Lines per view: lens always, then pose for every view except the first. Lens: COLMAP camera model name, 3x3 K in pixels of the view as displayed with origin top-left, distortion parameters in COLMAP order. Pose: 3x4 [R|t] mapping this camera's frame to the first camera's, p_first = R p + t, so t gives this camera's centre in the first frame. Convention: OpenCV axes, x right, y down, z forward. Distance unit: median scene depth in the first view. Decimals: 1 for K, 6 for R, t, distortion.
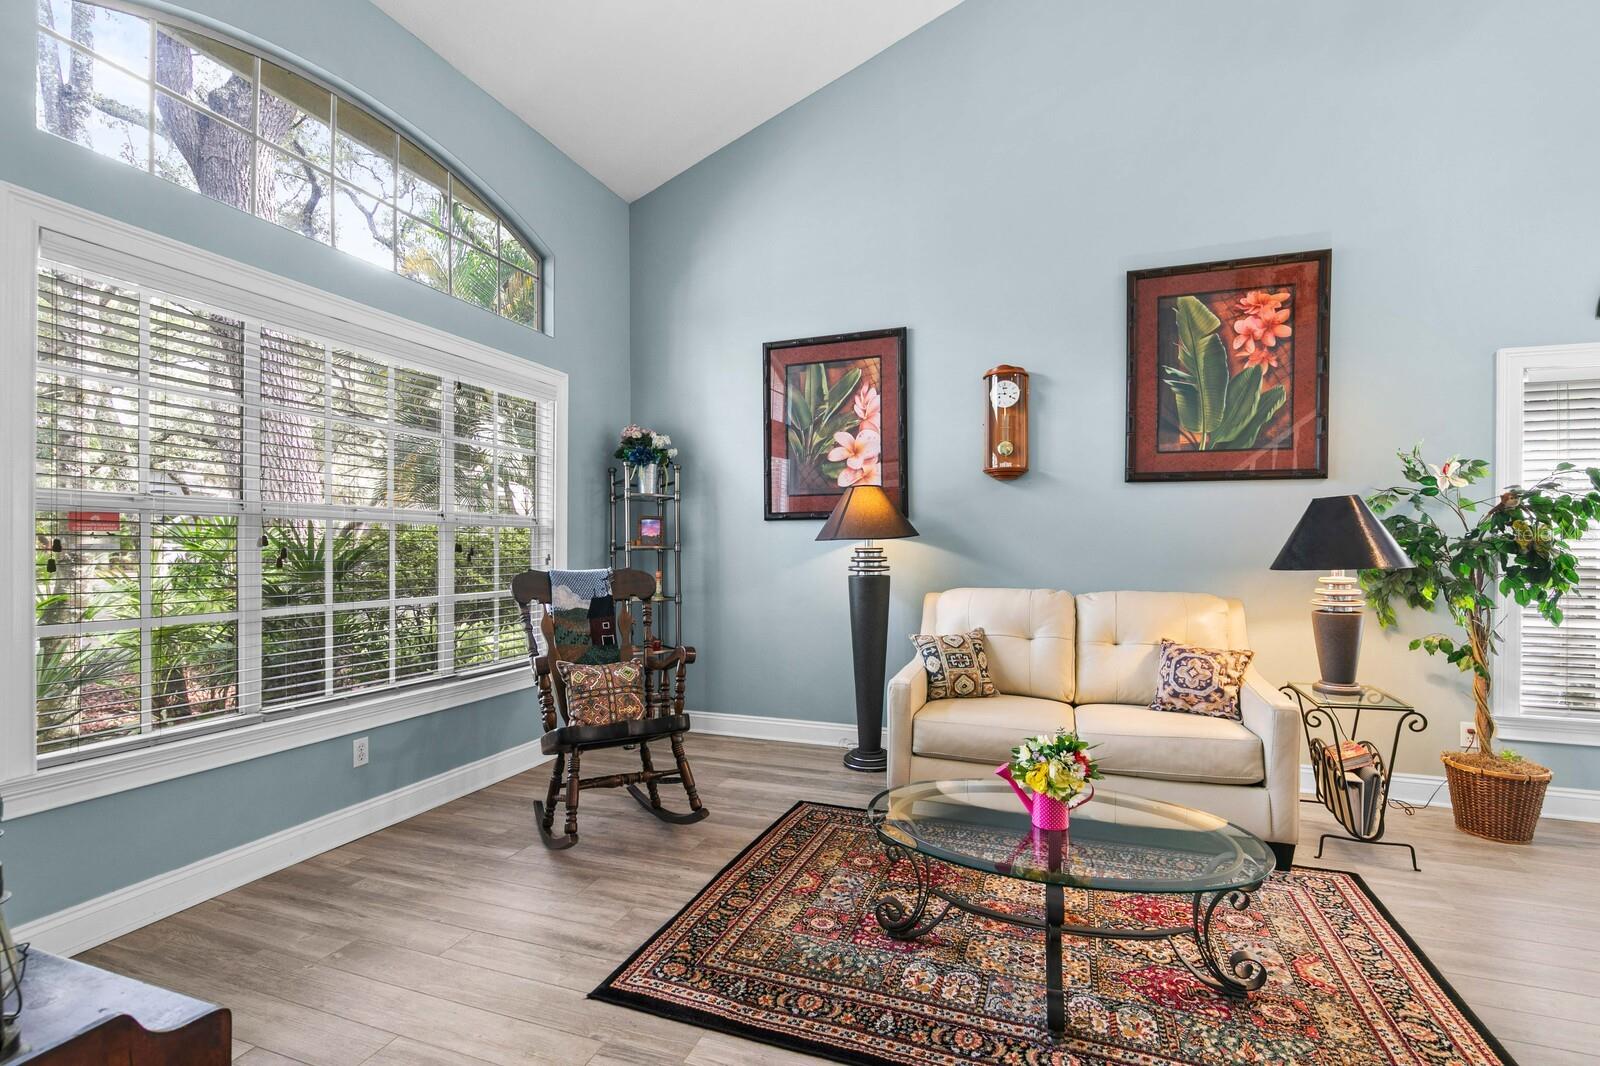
lens RADIAL K [[730.5, 0, 809.4], [0, 730.5, 544.0], [0, 0, 1]] dist [0.007847, -0.002371]
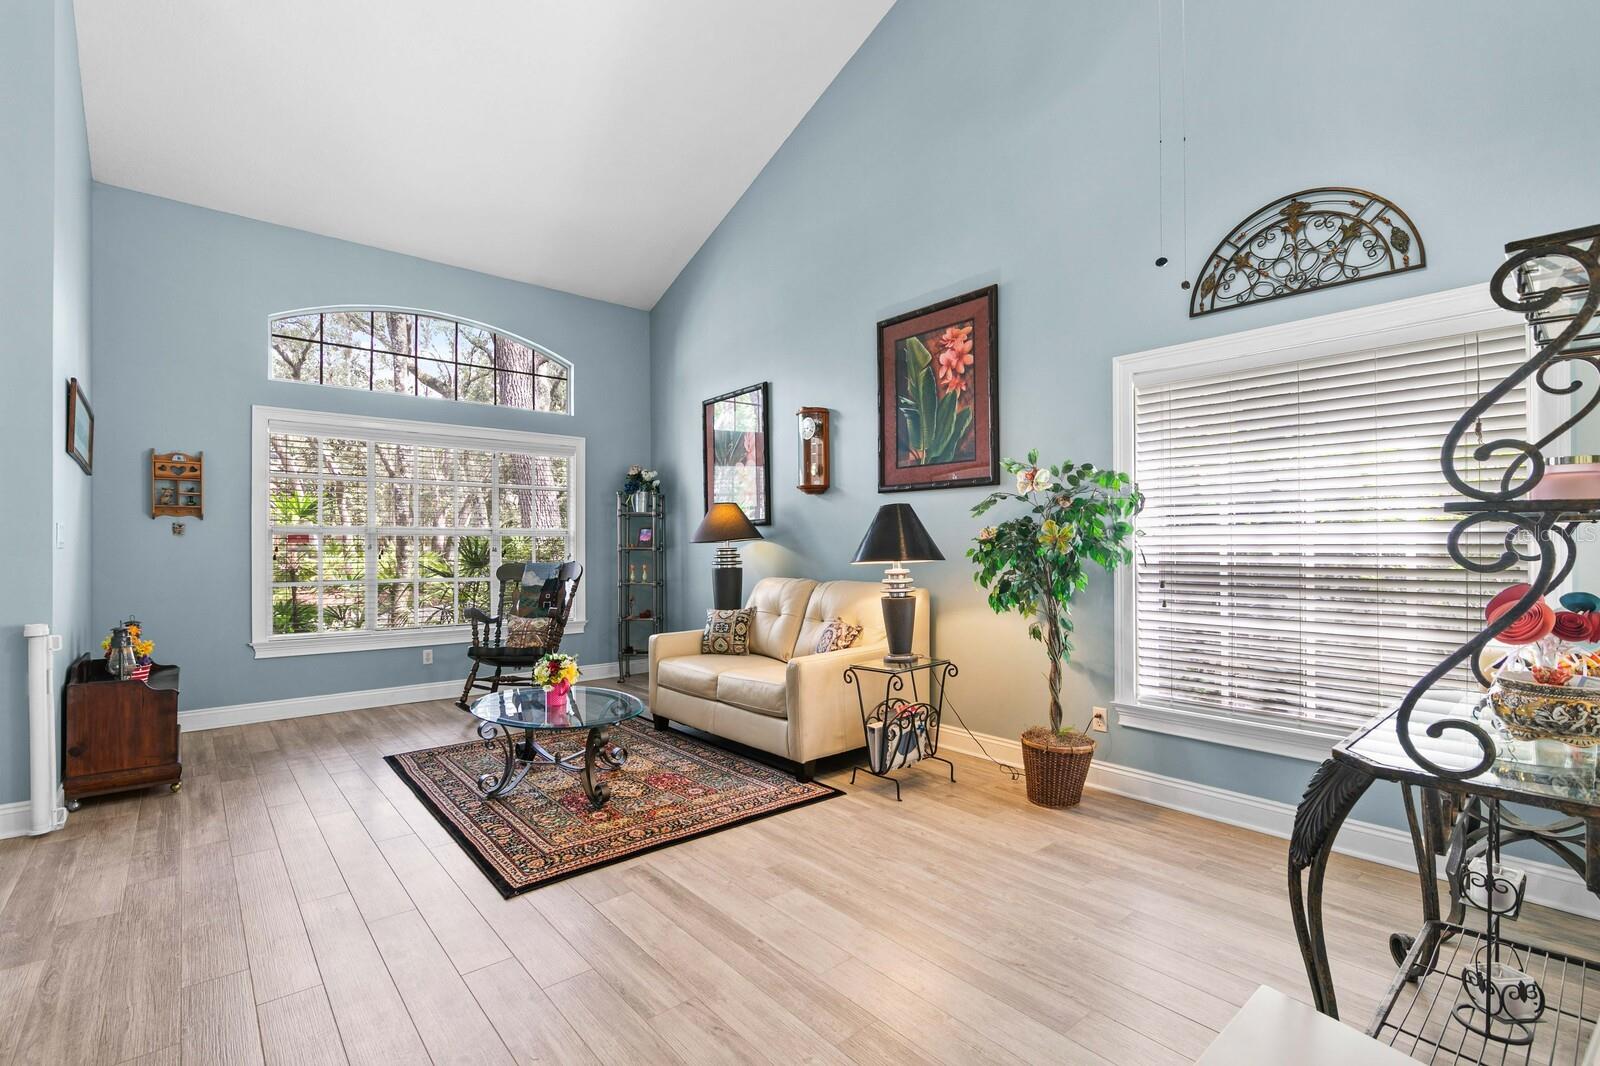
lens RADIAL K [[730.5, 0, 812.7], [0, 730.5, 543.8], [0, 0, 1]] dist [0.007847, -0.002371]
pose [[0.867662, -0.008731, -0.497078, 0.975154], [0.008470, 0.999960, -0.002779, 0.002811], [0.497082, -0.001799, 0.867702, -0.124486]]
